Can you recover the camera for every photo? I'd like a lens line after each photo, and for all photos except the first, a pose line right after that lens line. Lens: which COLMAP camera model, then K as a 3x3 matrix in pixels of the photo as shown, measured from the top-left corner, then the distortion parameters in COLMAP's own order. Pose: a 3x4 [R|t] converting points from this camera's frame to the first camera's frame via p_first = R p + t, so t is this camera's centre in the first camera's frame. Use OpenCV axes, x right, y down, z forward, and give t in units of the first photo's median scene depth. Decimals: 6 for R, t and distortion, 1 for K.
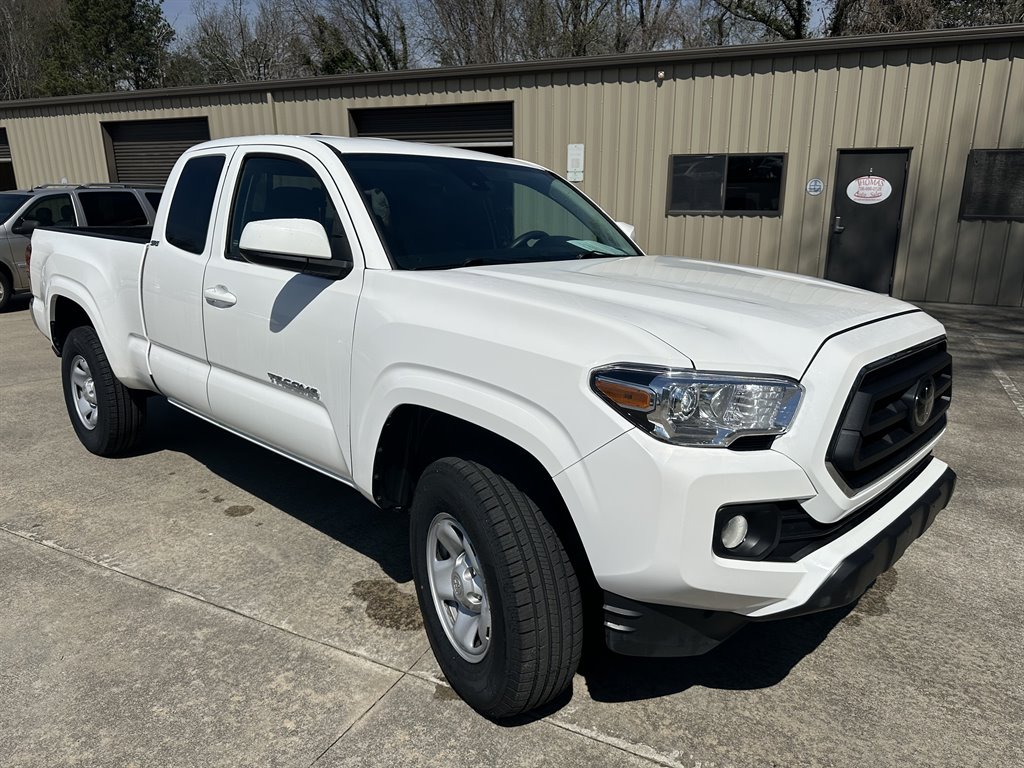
lens RADIAL K [[735.6, 0, 512.0], [0, 735.6, 384.0], [0, 0, 1]] dist [0.009534, -0.001965]
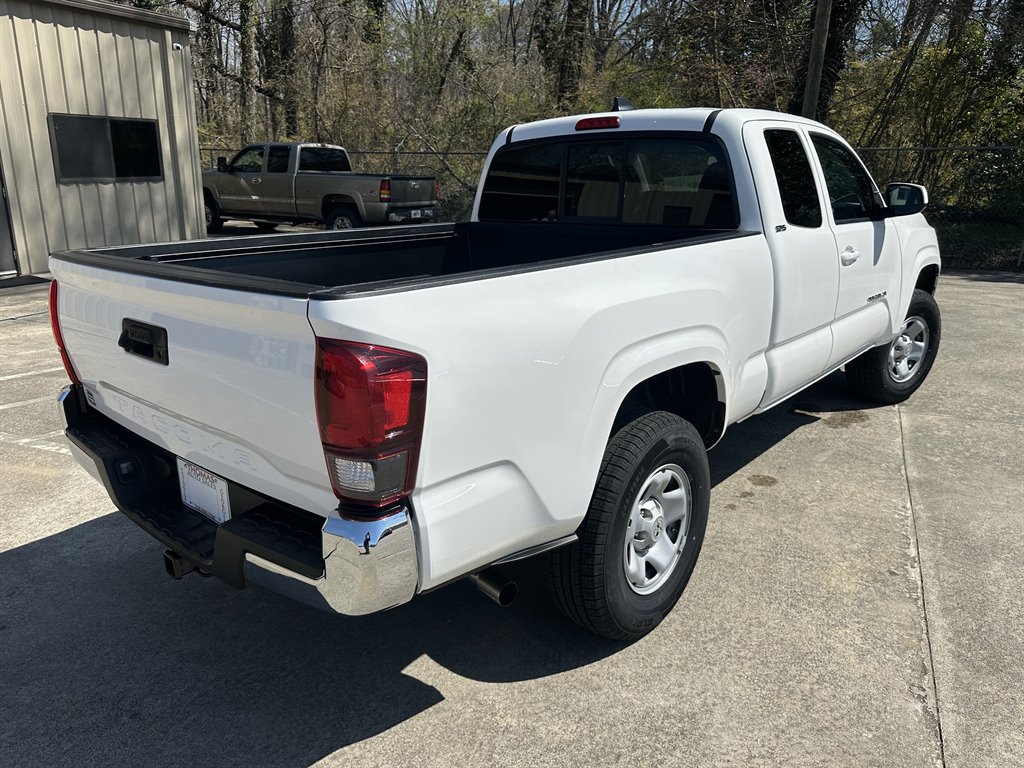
lens RADIAL K [[720.9, 0, 512.0], [0, 720.9, 384.0], [0, 0, 1]] dist [-0.003676, 0.002186]
pose [[-0.045178, -0.294958, 0.954442, -1.492819], [0.236689, 0.925053, 0.297079, -0.390698], [-0.970535, 0.239327, 0.028021, 1.498749]]
